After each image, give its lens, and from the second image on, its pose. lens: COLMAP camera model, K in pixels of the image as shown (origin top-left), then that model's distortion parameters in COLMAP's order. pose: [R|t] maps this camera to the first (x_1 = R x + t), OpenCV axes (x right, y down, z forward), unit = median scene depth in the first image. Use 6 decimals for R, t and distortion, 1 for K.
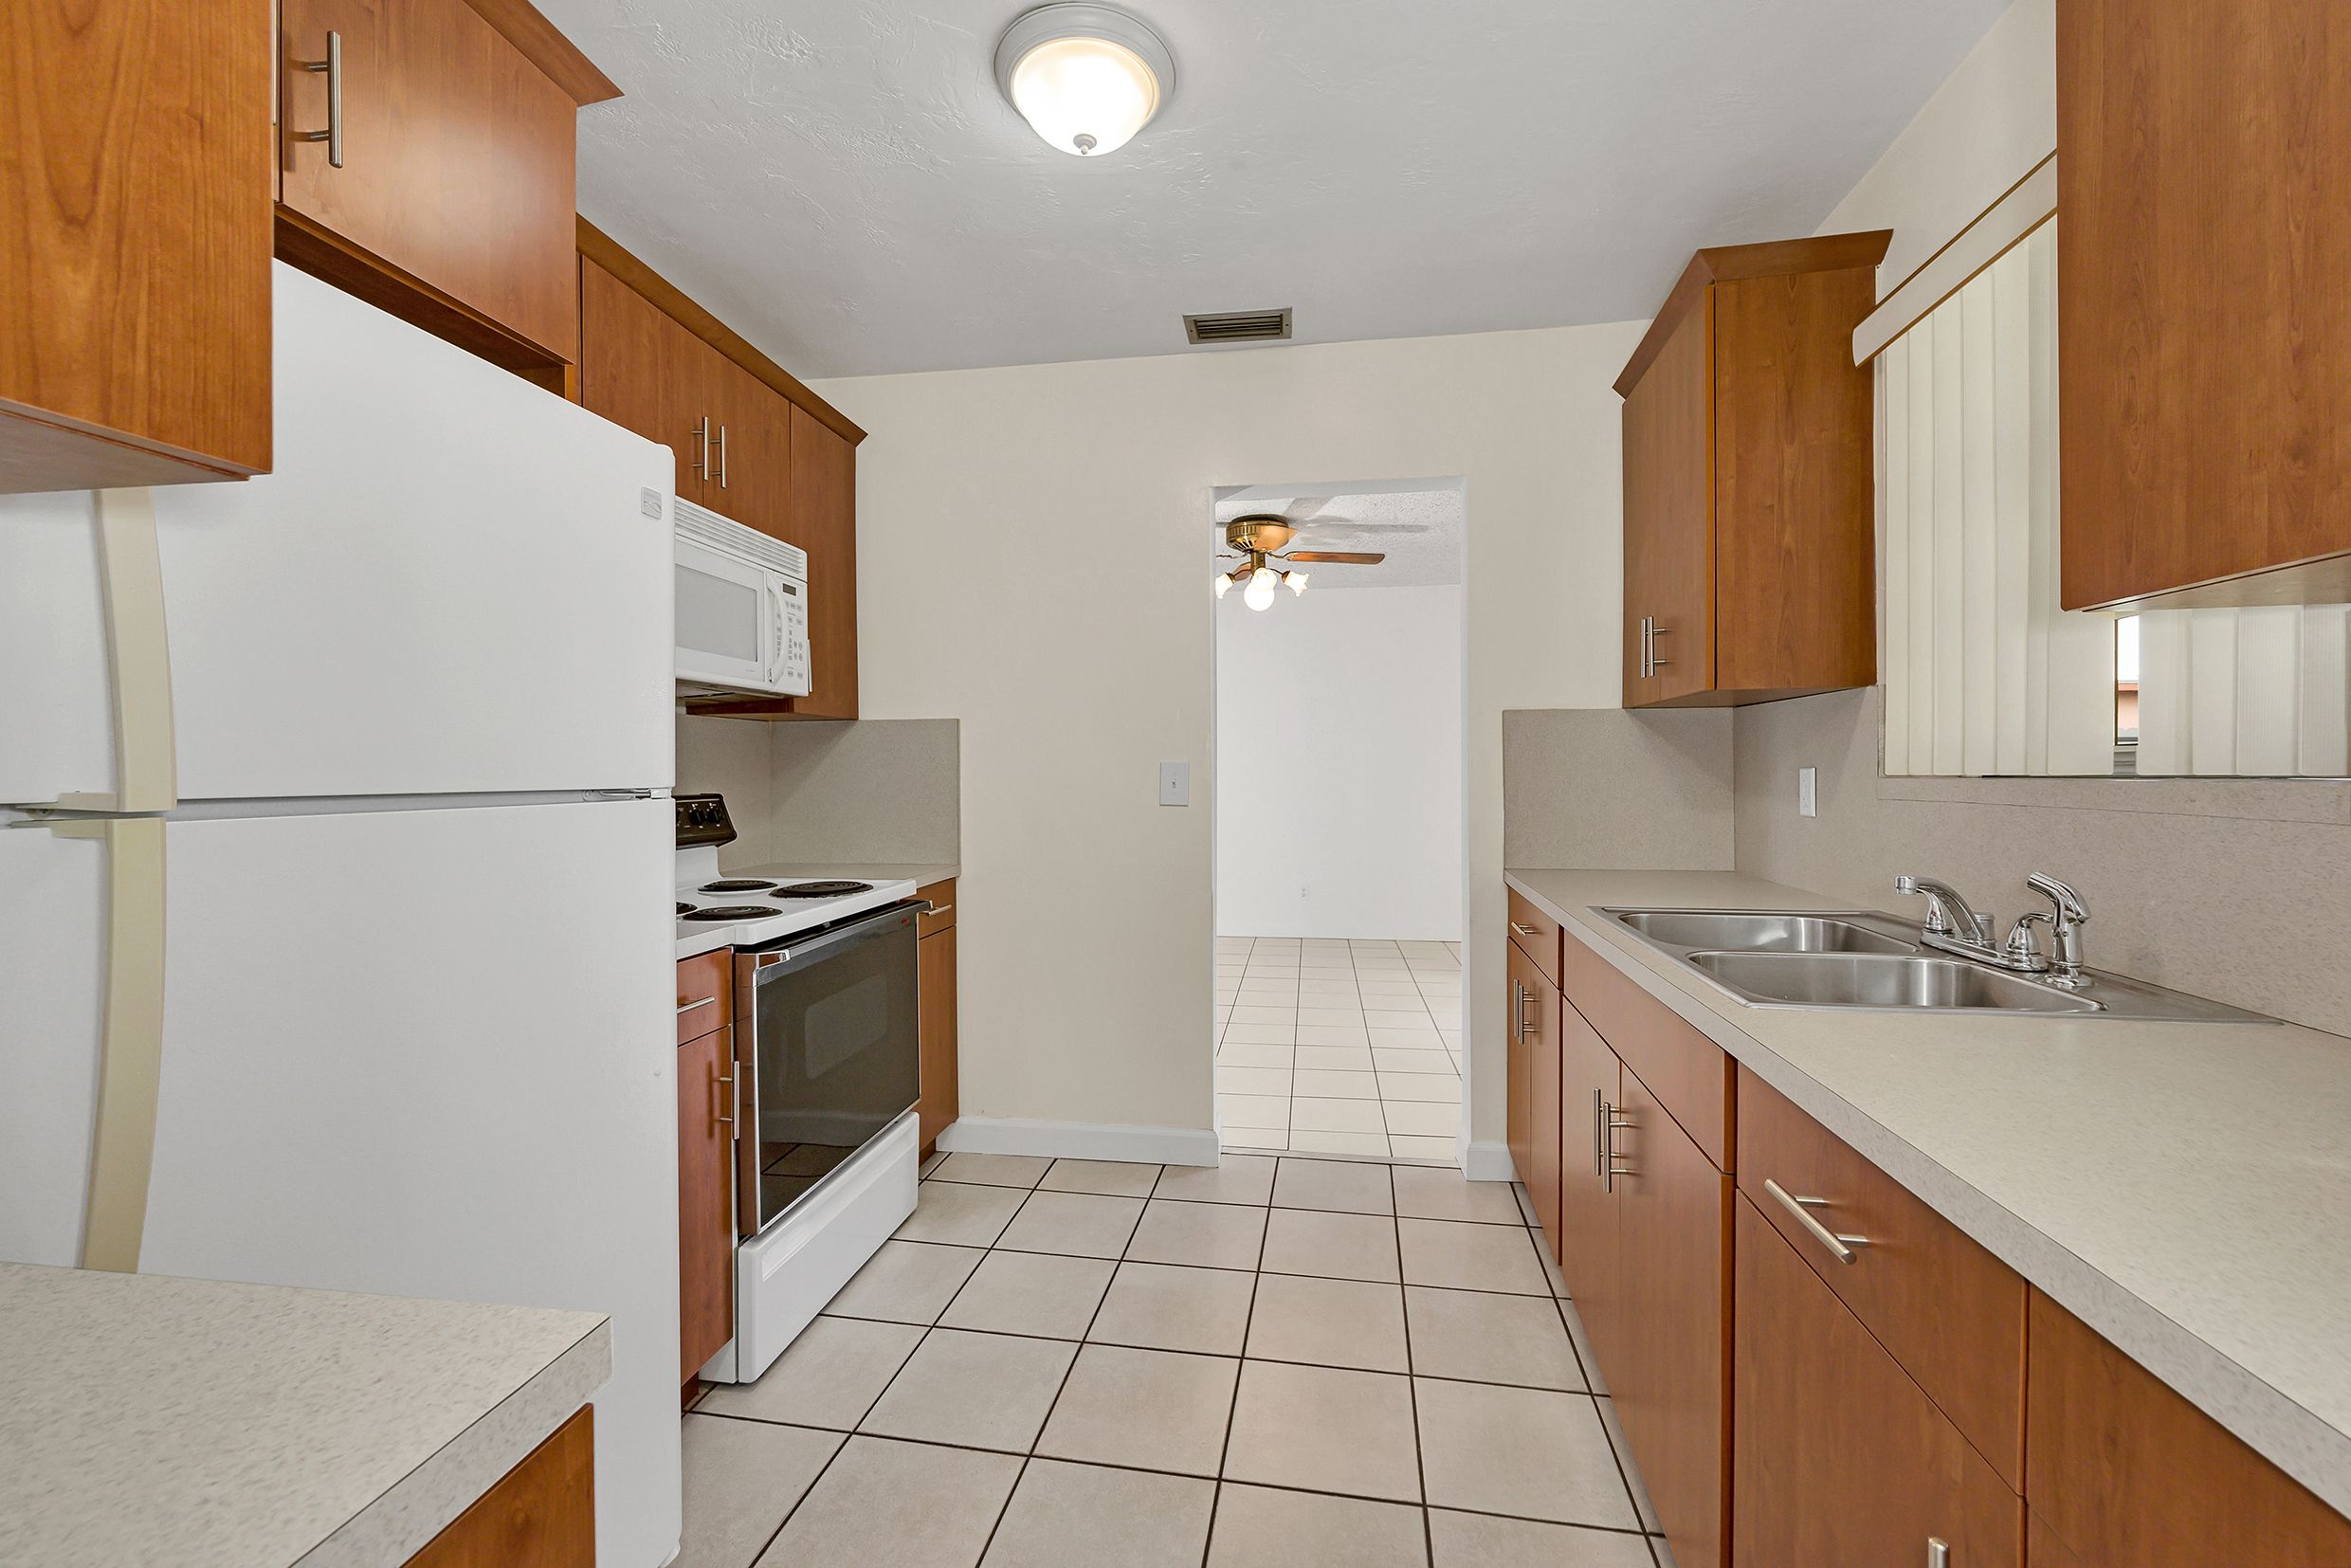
lens RADIAL K [[951.0, 0, 1176.1], [0, 951.0, 782.5], [0, 0, 1]] dist [-0.003787, 0.000449]
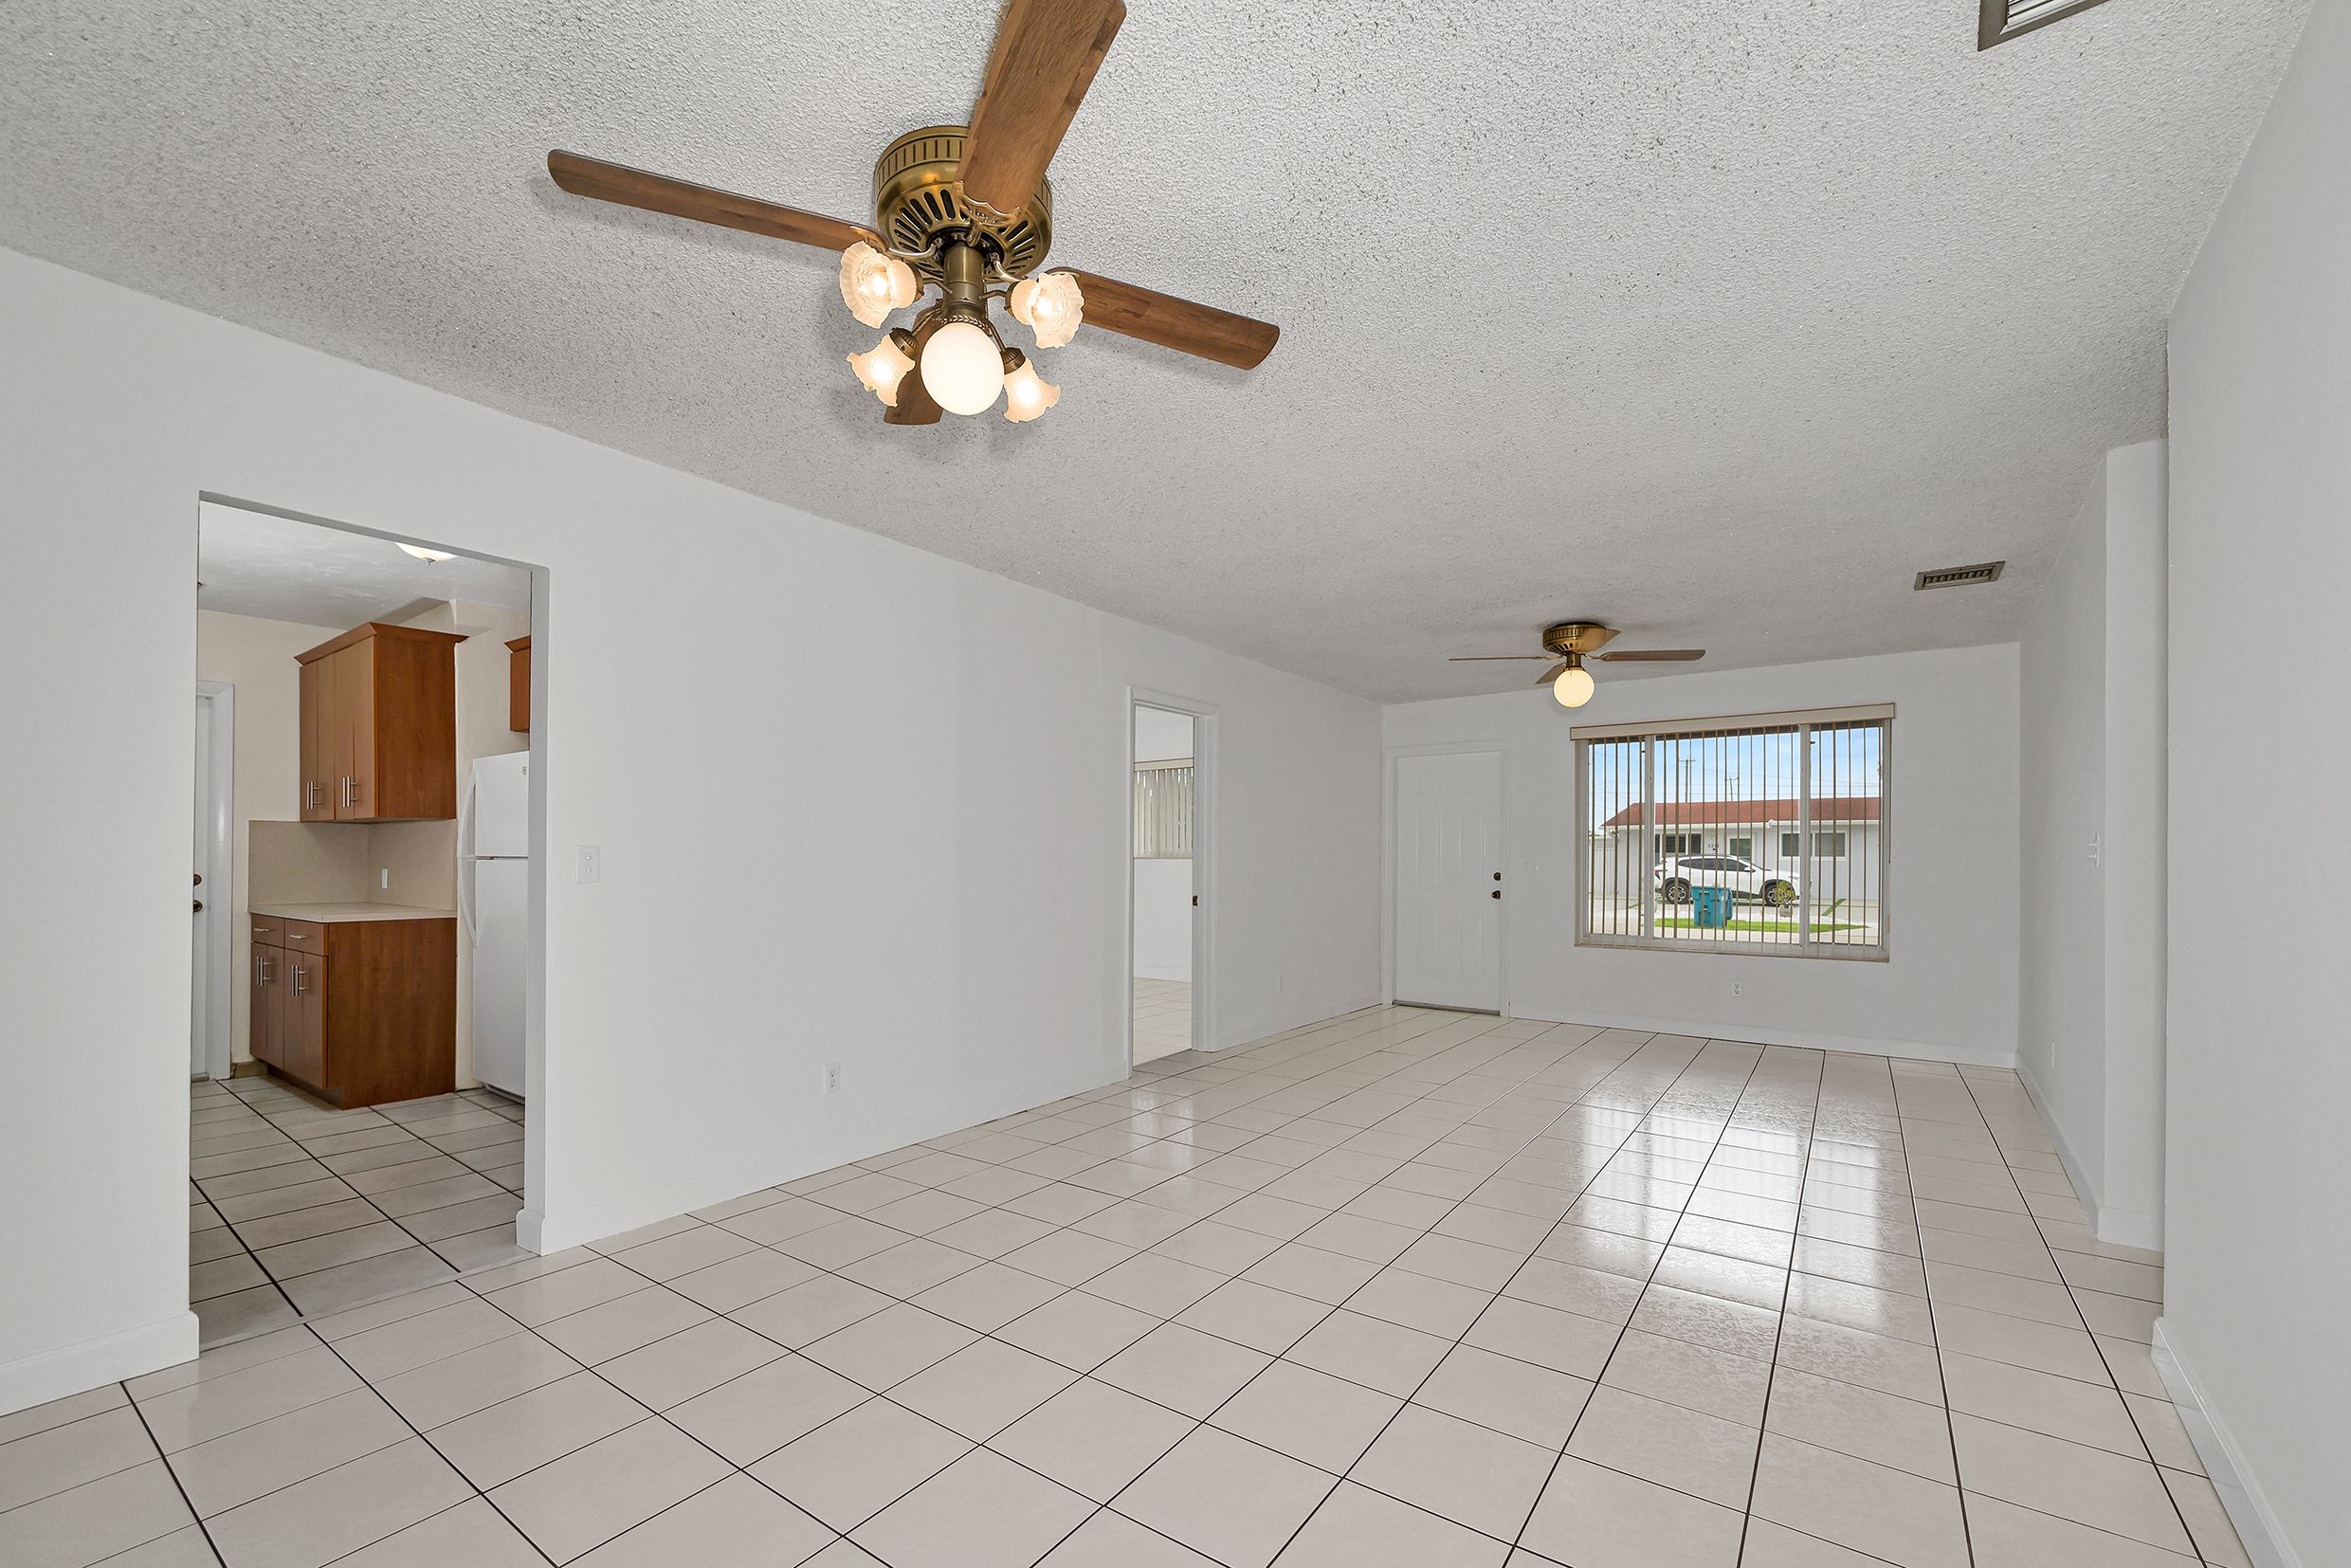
lens RADIAL K [[951.0, 0, 1179.8], [0, 951.0, 826.3], [0, 0, 1]] dist [-0.003787, 0.000449]
pose [[-0.452736, -0.006071, -0.891624, 0.742606], [-0.005723, 0.999976, -0.003902, -0.052896], [0.891626, 0.003336, -0.452760, 2.478565]]
